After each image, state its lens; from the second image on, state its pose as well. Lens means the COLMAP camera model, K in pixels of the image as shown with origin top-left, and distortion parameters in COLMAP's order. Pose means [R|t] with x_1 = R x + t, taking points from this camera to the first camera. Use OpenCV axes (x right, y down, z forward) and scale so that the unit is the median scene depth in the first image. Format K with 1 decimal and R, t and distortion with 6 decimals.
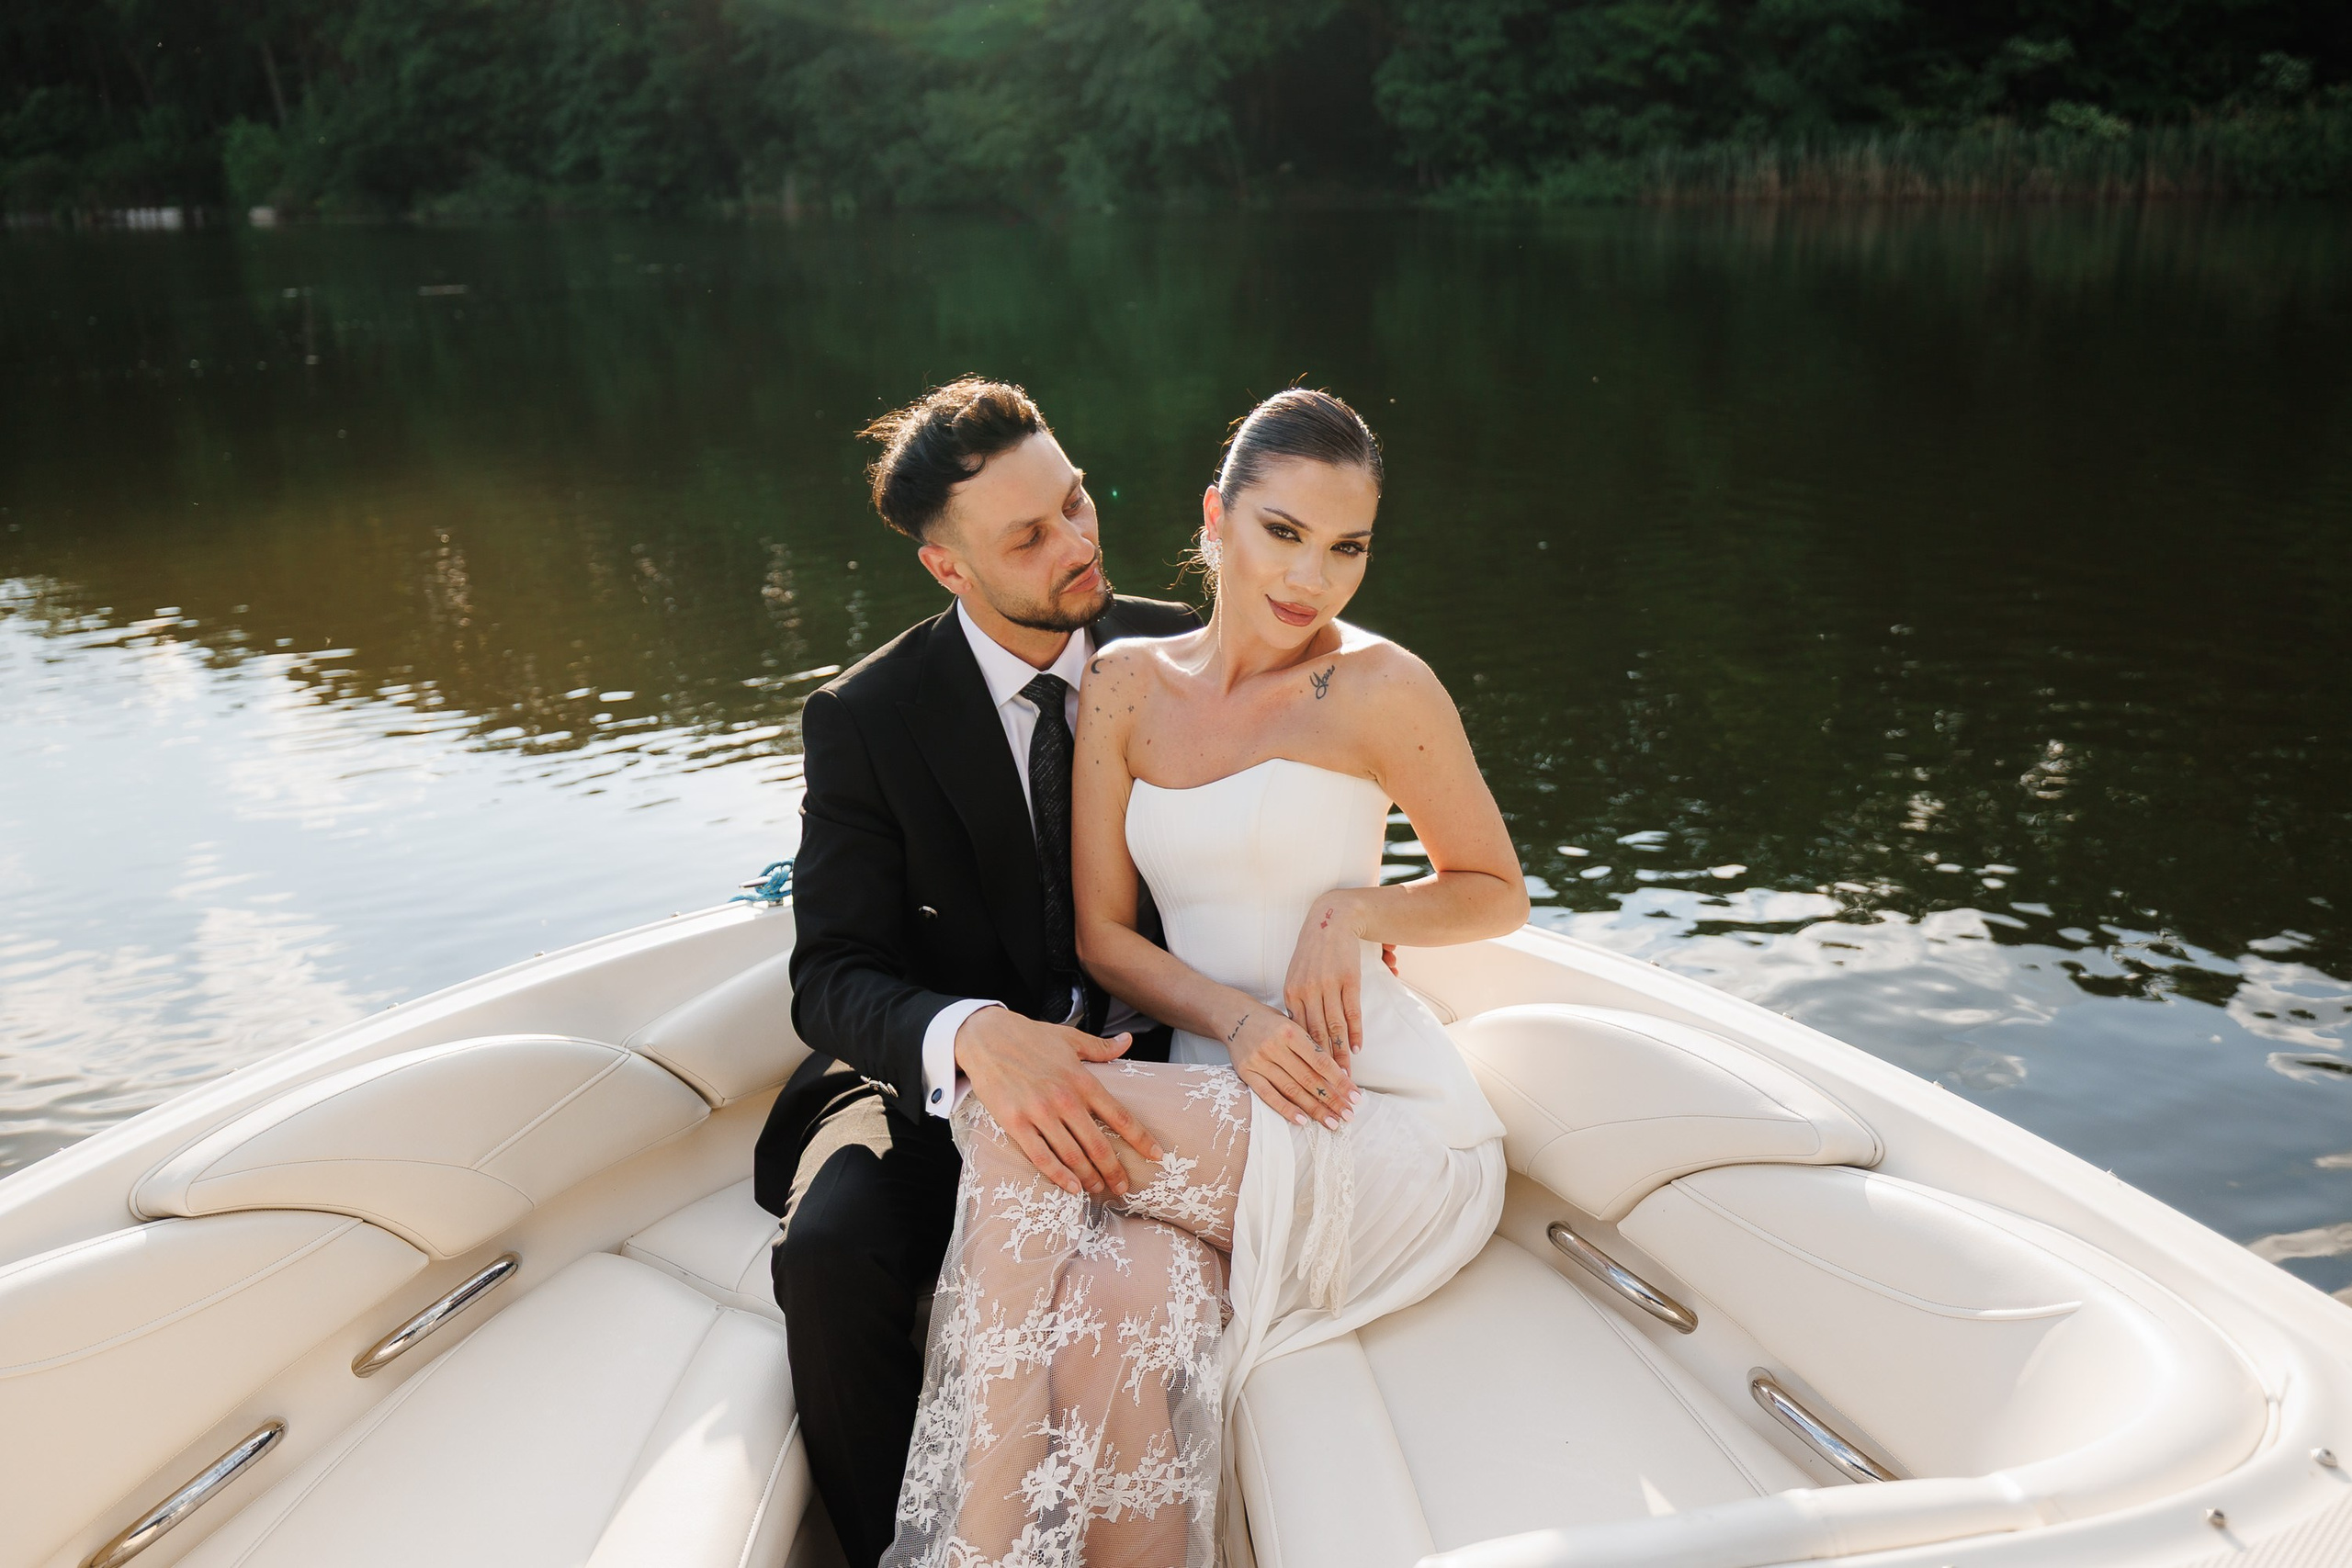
lens RADIAL K [[1959.1, 0, 1186.2], [0, 1959.1, 725.1], [0, 0, 1]] dist [0.009990, -0.002416]
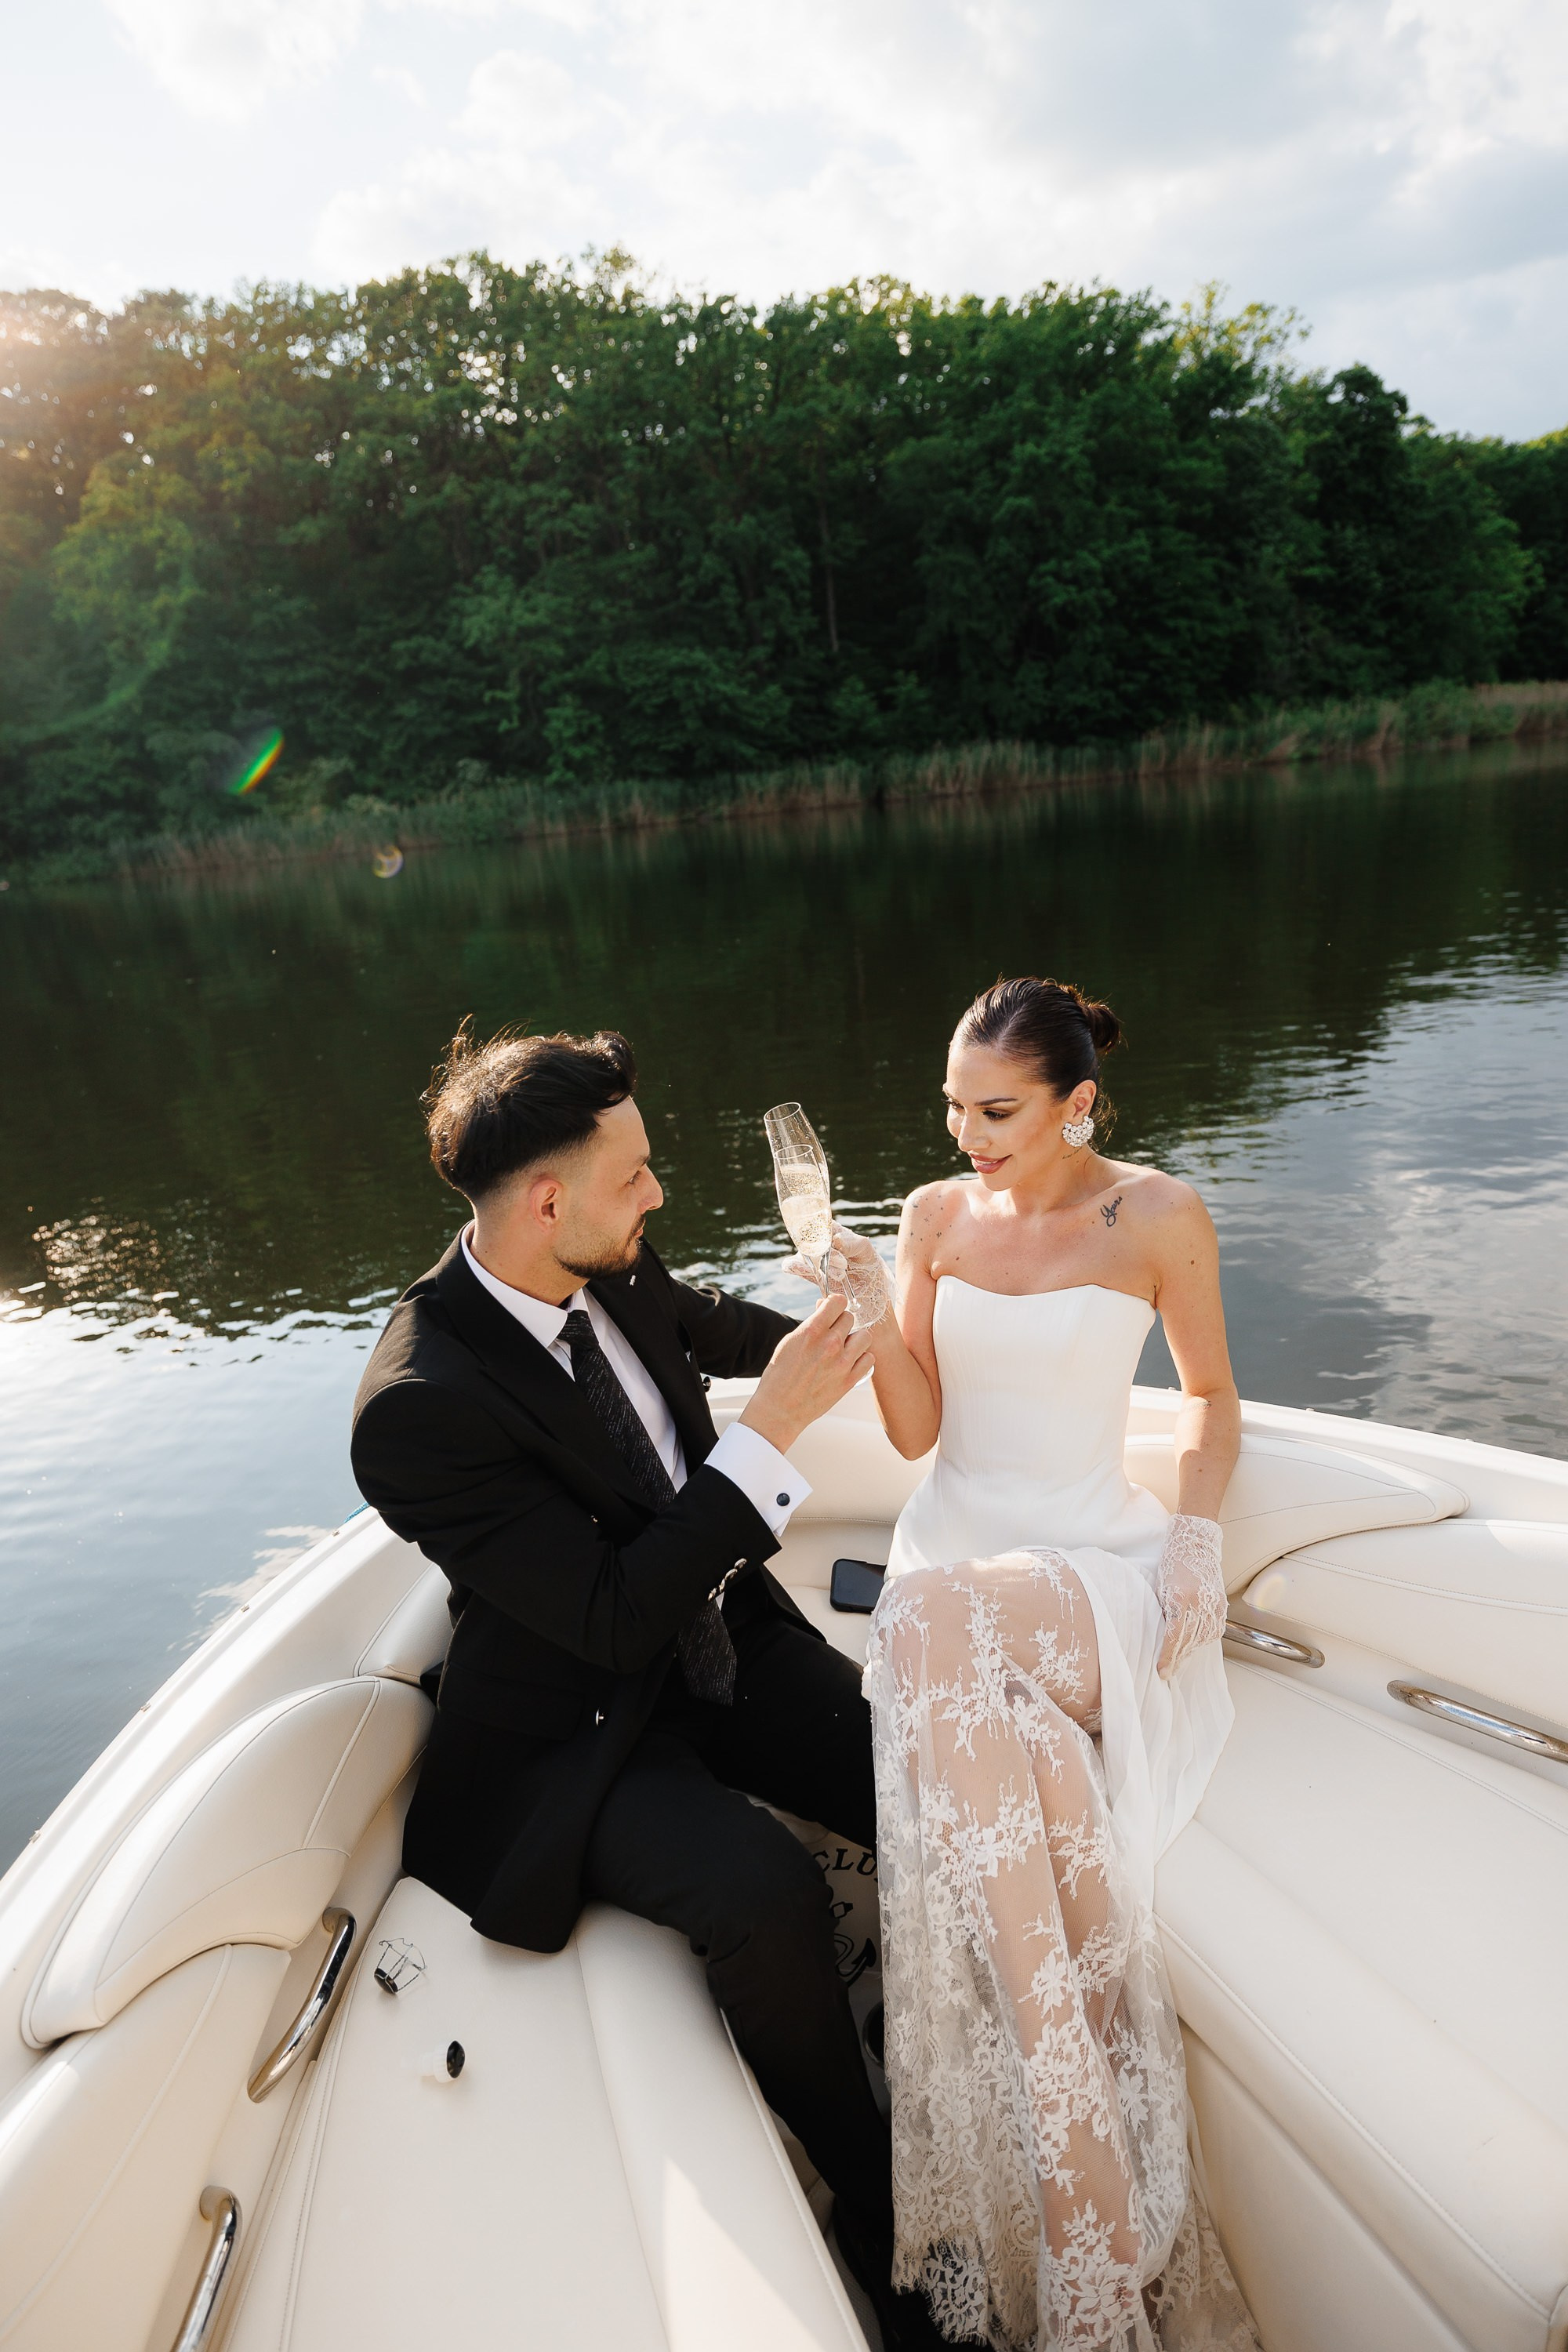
lens RADIAL K [[1361.6, 0, 771.7], [0, 1361.6, 1176.1], [0, 0, 1]] dist [0.003925, 0.002000]
pose [[0.904359, -0.180072, 0.386921, 0.254456], [0.187485, 0.982087, 0.018847, 0.036812], [-0.383384, 0.055497, 0.921920, -0.156990]]
